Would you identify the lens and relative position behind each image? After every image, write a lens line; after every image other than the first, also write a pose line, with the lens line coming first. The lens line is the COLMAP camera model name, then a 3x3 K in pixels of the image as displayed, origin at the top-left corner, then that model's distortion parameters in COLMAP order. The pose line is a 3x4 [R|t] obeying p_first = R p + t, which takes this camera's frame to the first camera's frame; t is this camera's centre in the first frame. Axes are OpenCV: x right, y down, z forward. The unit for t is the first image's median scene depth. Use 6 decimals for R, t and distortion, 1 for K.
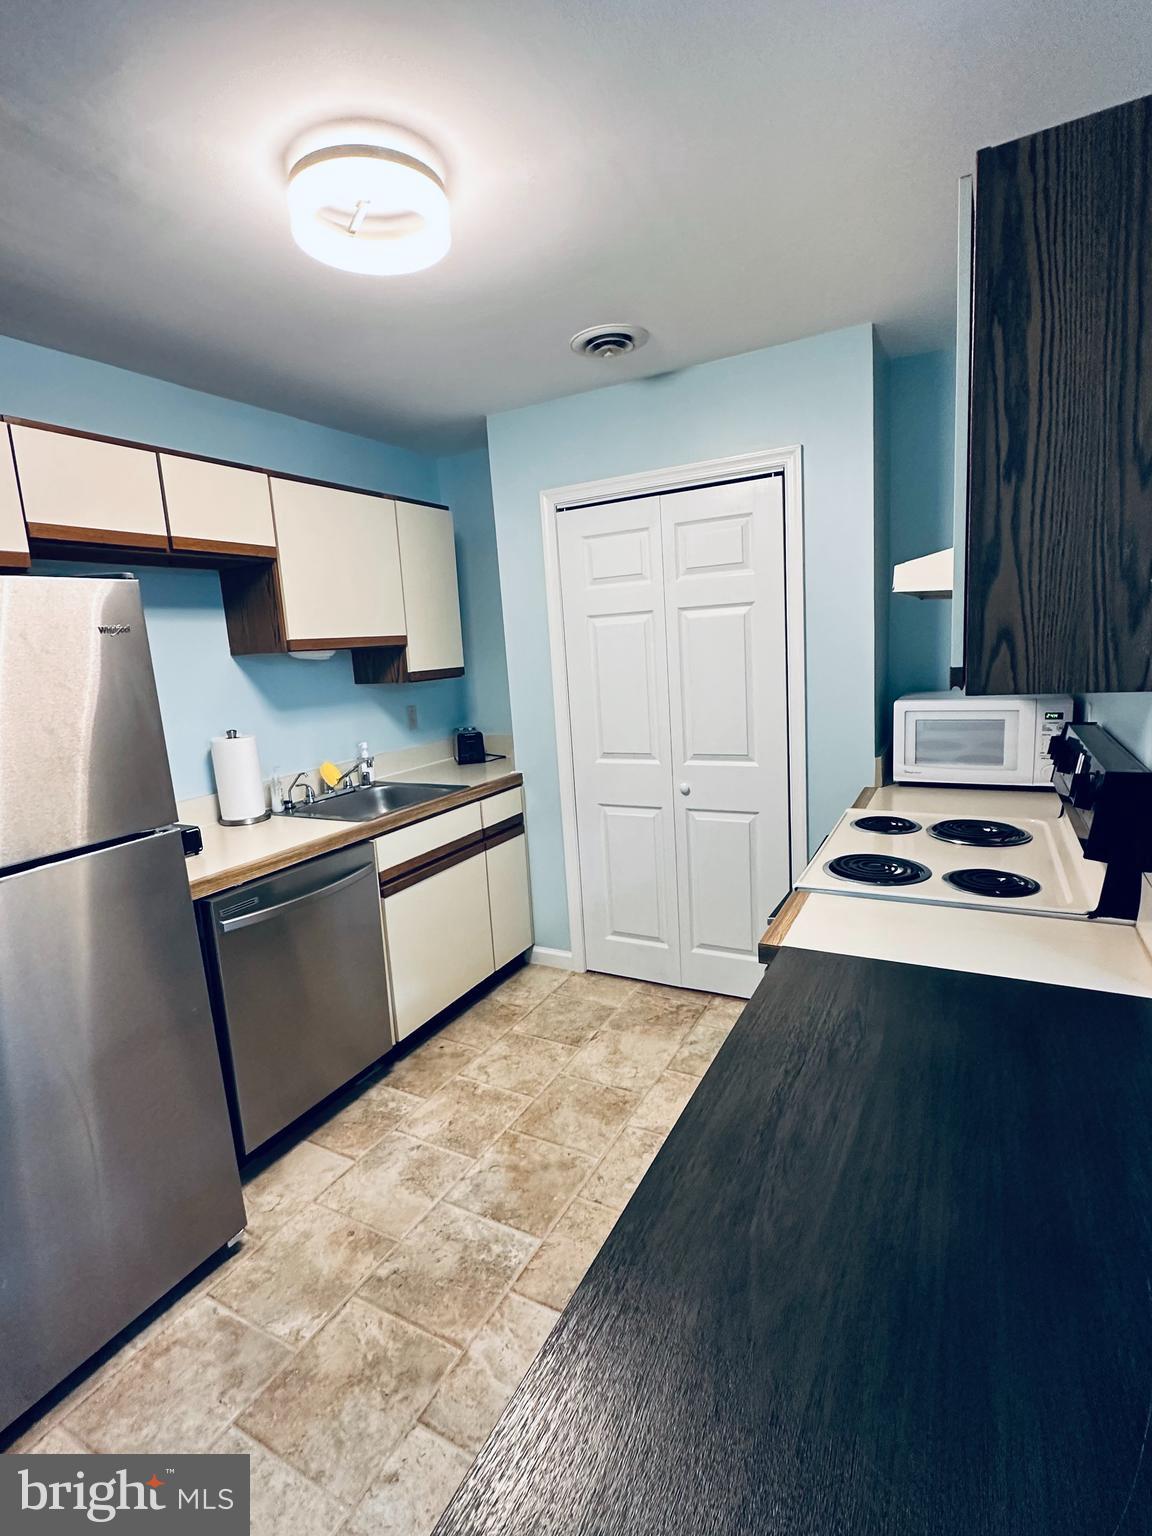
lens RADIAL K [[781.7, 0, 576.0], [0, 781.7, 768.0], [0, 0, 1]] dist [0.029434, -0.044045]
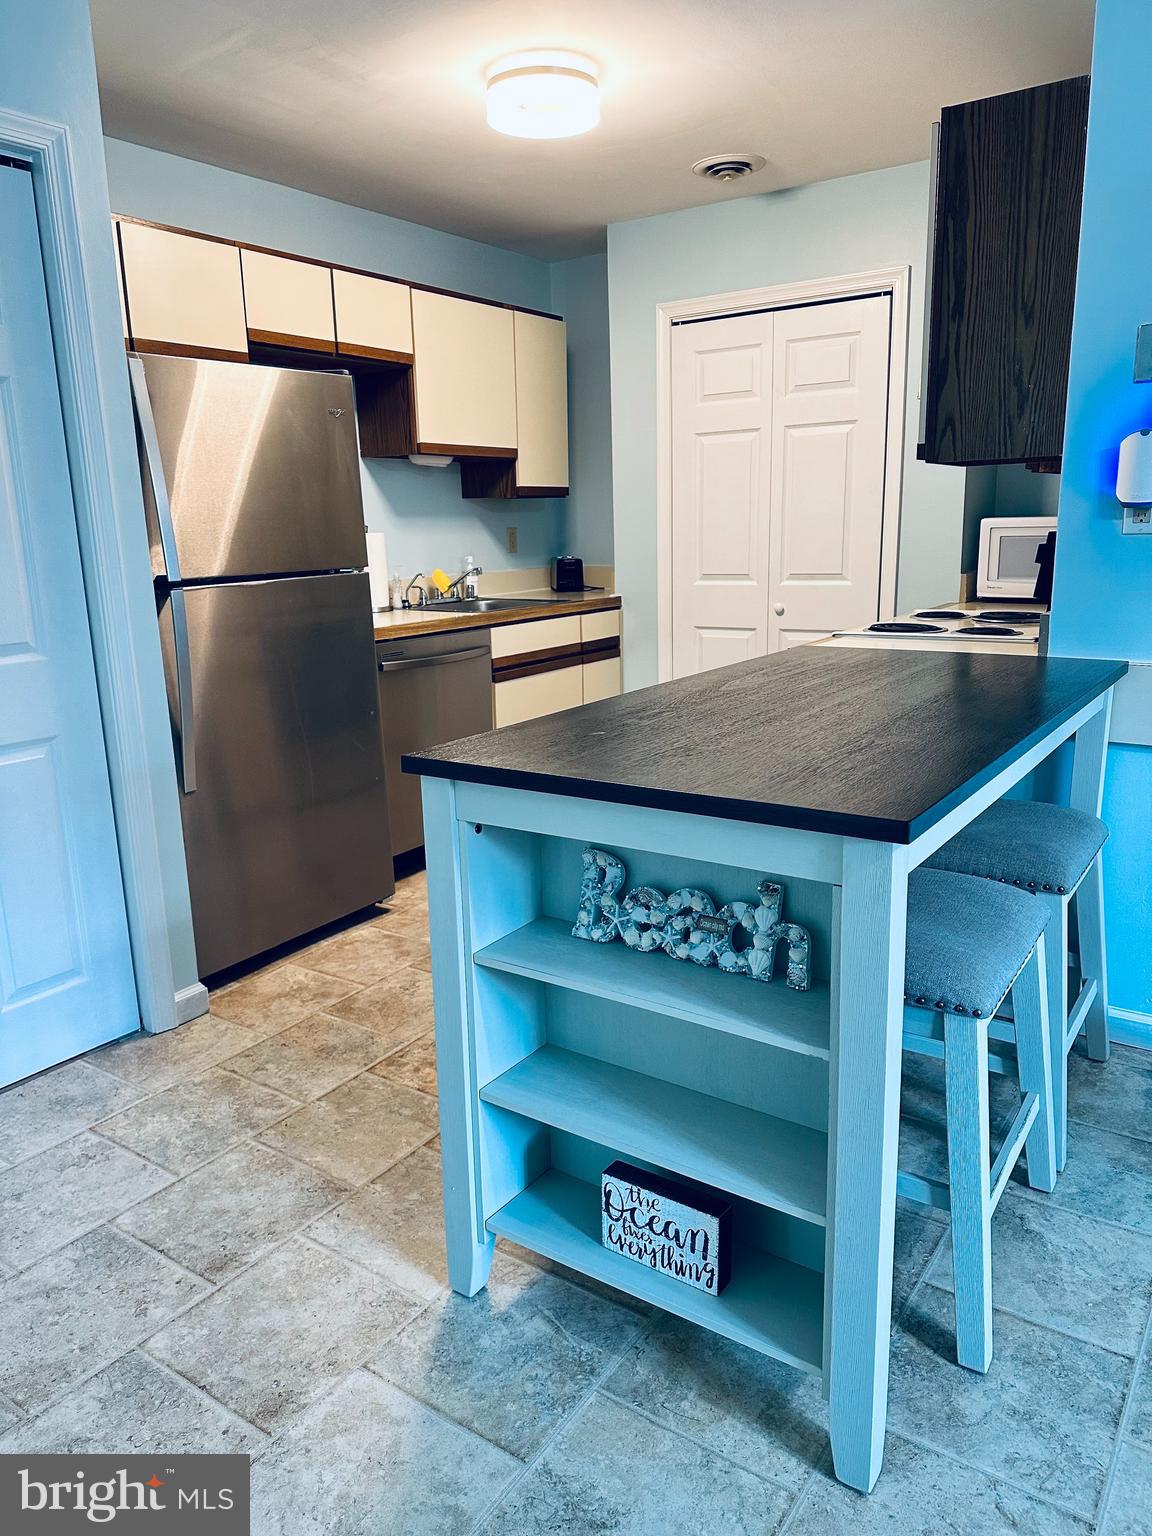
lens RADIAL K [[1073.9, 0, 576.0], [0, 1073.9, 768.0], [0, 0, 1]] dist [0.125745, -0.213044]
pose [[0.993548, 0.061045, -0.095579, 0.023133], [-0.053395, 0.995311, 0.080649, 0.142574], [0.100054, -0.075025, 0.992149, -0.479376]]
